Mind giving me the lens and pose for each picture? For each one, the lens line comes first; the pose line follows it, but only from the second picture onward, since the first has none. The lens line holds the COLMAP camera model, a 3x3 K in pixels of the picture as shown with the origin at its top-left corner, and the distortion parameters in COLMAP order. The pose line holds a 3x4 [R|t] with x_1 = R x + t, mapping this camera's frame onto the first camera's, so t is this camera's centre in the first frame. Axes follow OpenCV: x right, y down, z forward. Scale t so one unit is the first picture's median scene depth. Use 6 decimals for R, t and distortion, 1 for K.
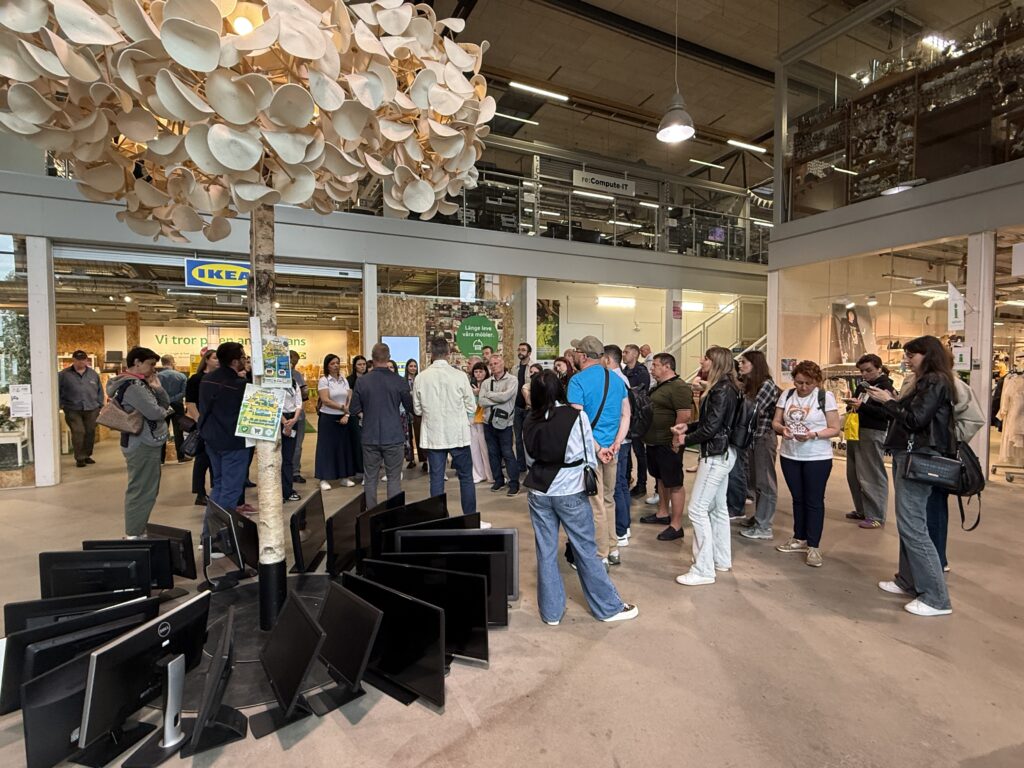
lens RADIAL K [[509.1, 0, 512.0], [0, 509.1, 384.0], [0, 0, 1]] dist [-0.001491, -0.000446]
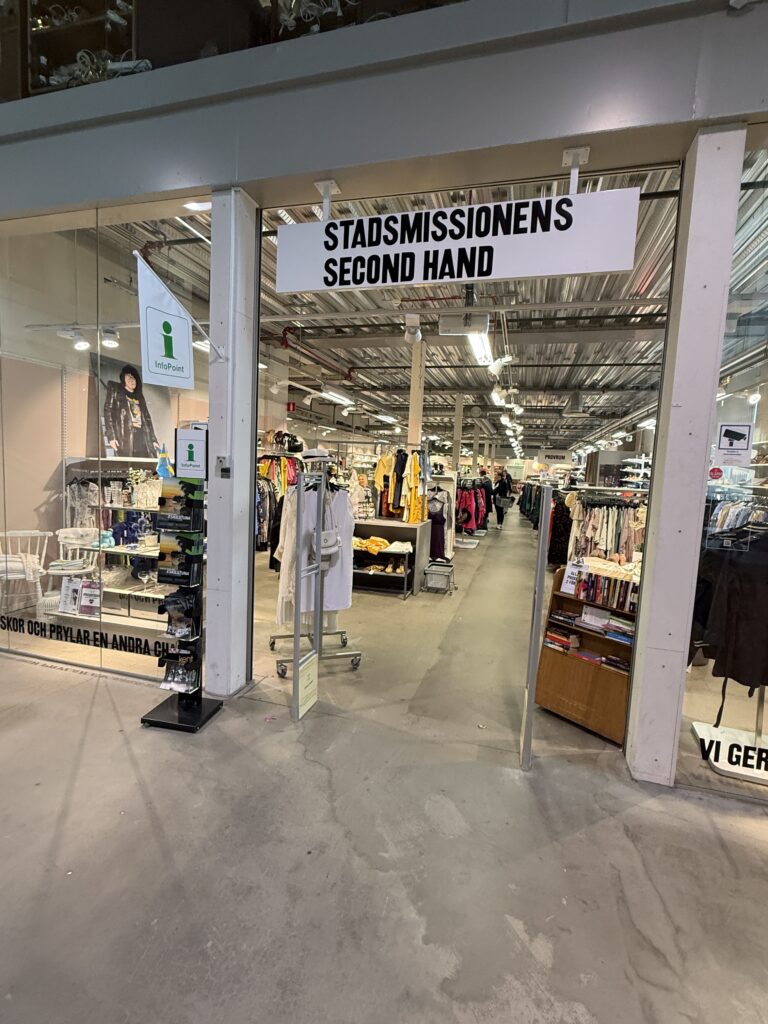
lens RADIAL K [[481.9, 0, 384.0], [0, 481.9, 512.0], [0, 0, 1]] dist [0.000185, 0.000021]
pose [[0.670199, -0.033096, 0.741443, 0.500157], [-0.021743, 0.997701, 0.064188, -0.021929], [-0.741863, -0.059140, 0.667938, 0.426030]]
